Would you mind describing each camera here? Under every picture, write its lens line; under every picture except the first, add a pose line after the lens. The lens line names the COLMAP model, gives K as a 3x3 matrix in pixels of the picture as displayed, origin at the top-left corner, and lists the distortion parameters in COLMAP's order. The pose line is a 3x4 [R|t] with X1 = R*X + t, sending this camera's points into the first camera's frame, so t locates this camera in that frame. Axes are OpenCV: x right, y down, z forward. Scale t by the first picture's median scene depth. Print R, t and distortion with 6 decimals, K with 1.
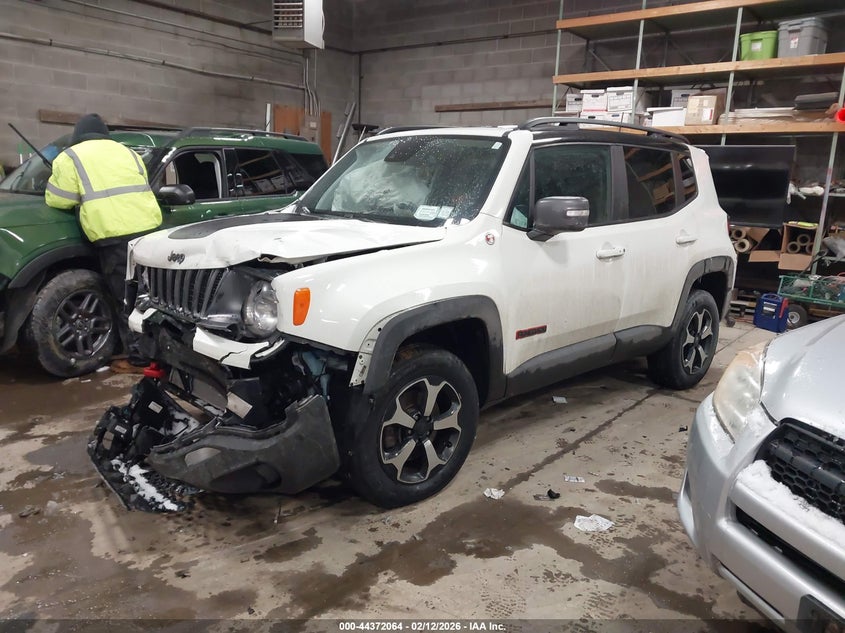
lens RADIAL K [[674.7, 0, 436.0], [0, 674.7, 317.5], [0, 0, 1]] dist [0.005027, -0.001316]
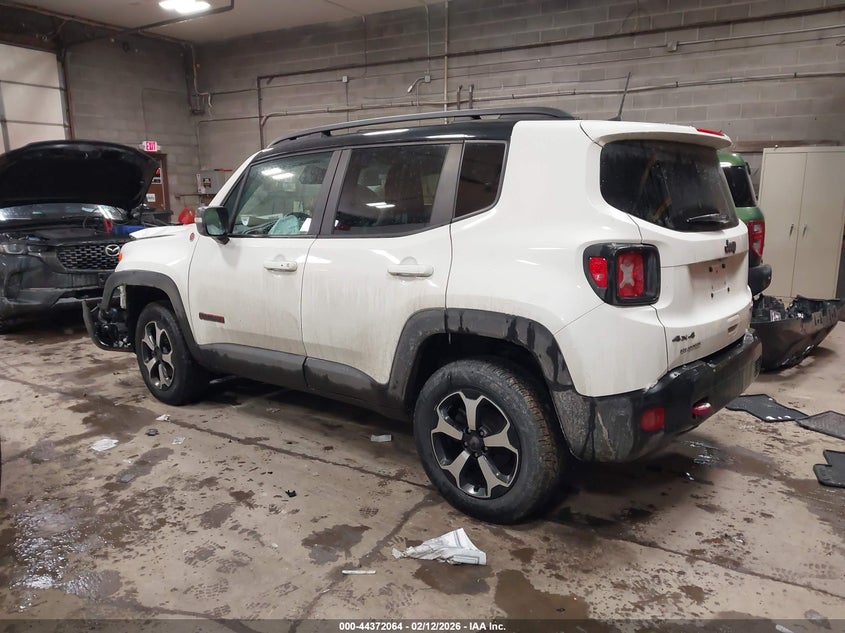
lens RADIAL K [[674.7, 0, 436.0], [0, 674.7, 317.5], [0, 0, 1]] dist [0.005027, -0.001316]
pose [[0.095626, 0.146784, -0.984535, 1.370788], [-0.187937, 0.973942, 0.126951, -0.208417], [0.977515, 0.172891, 0.120720, 1.239765]]
